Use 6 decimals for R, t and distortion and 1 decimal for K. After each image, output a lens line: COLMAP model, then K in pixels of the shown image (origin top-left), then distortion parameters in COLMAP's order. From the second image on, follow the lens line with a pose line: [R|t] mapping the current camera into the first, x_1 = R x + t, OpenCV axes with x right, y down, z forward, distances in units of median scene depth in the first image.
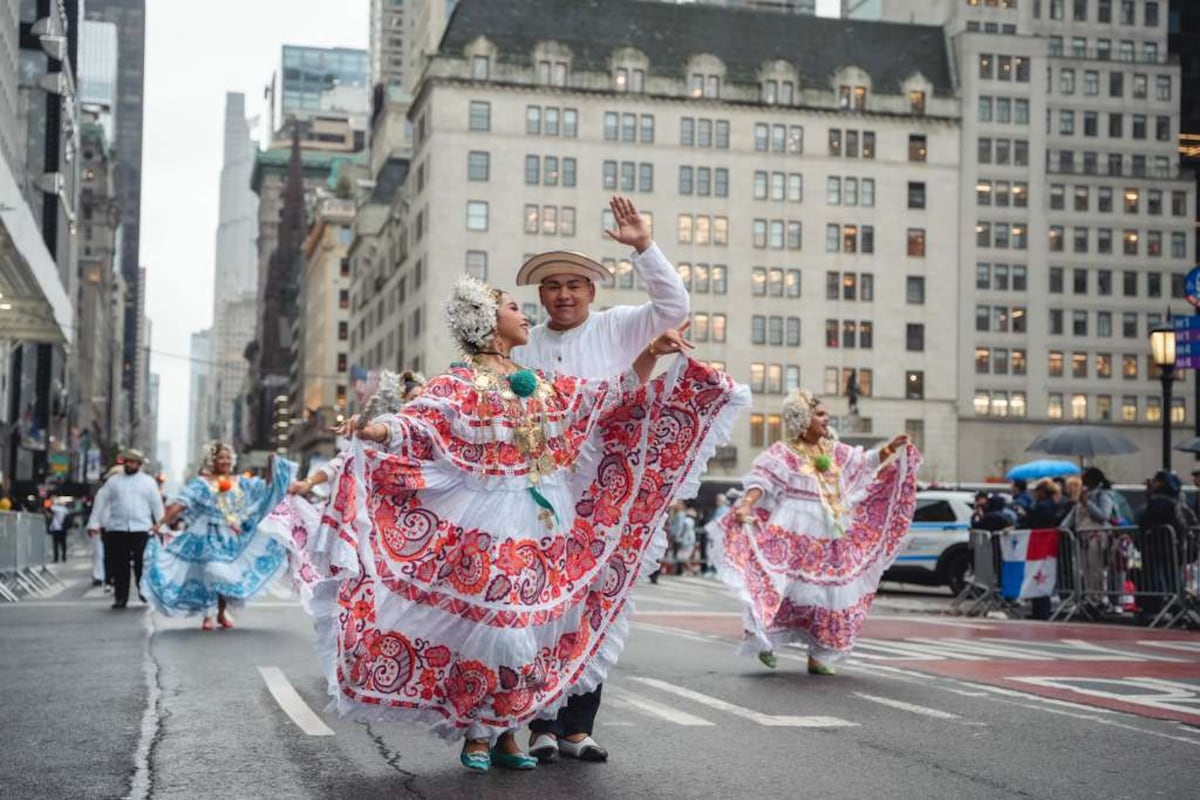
lens RADIAL K [[1785.6, 0, 600.0], [0, 1785.6, 400.0], [0, 0, 1]] dist [0.150572, -0.069978]
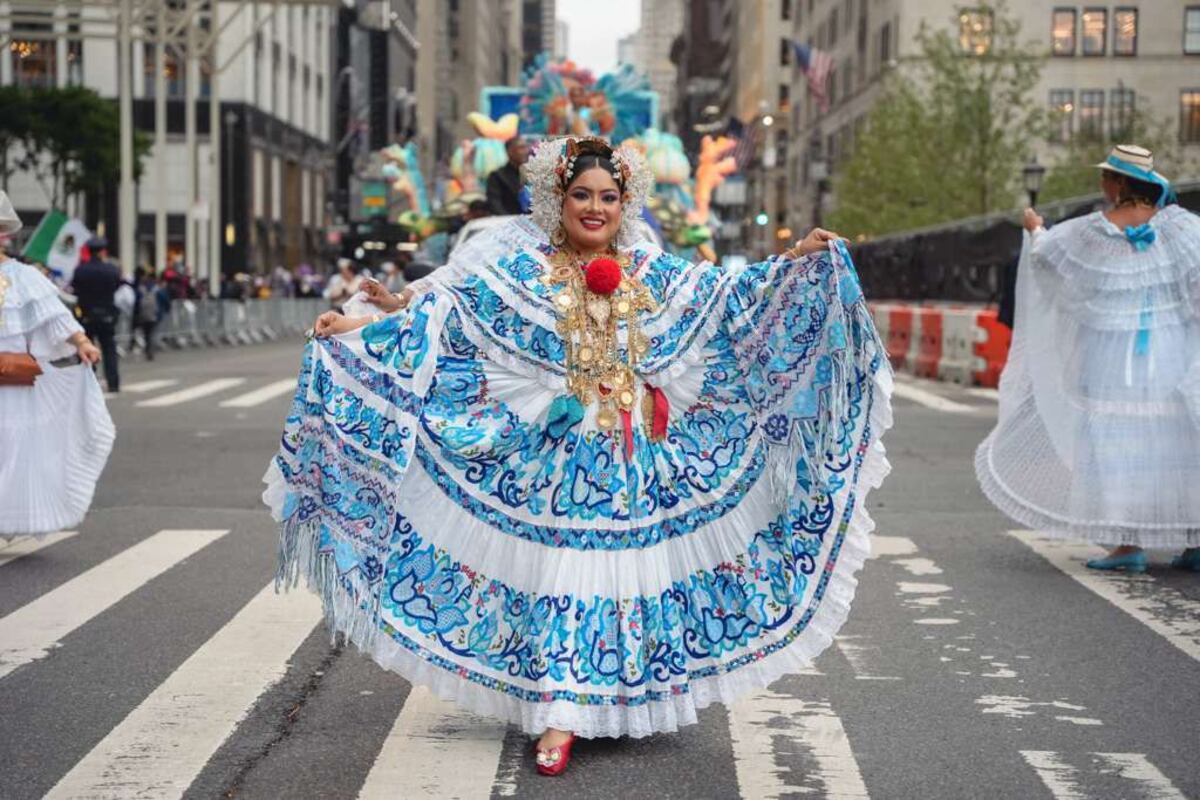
lens RADIAL K [[1785.6, 0, 600.0], [0, 1785.6, 400.0], [0, 0, 1]] dist [0.150572, -0.069978]
pose [[0.961317, 0.013795, -0.275100, -0.024013], [0.023972, 0.990765, 0.133451, 0.028023], [0.274401, -0.134883, 0.952109, 0.409213]]
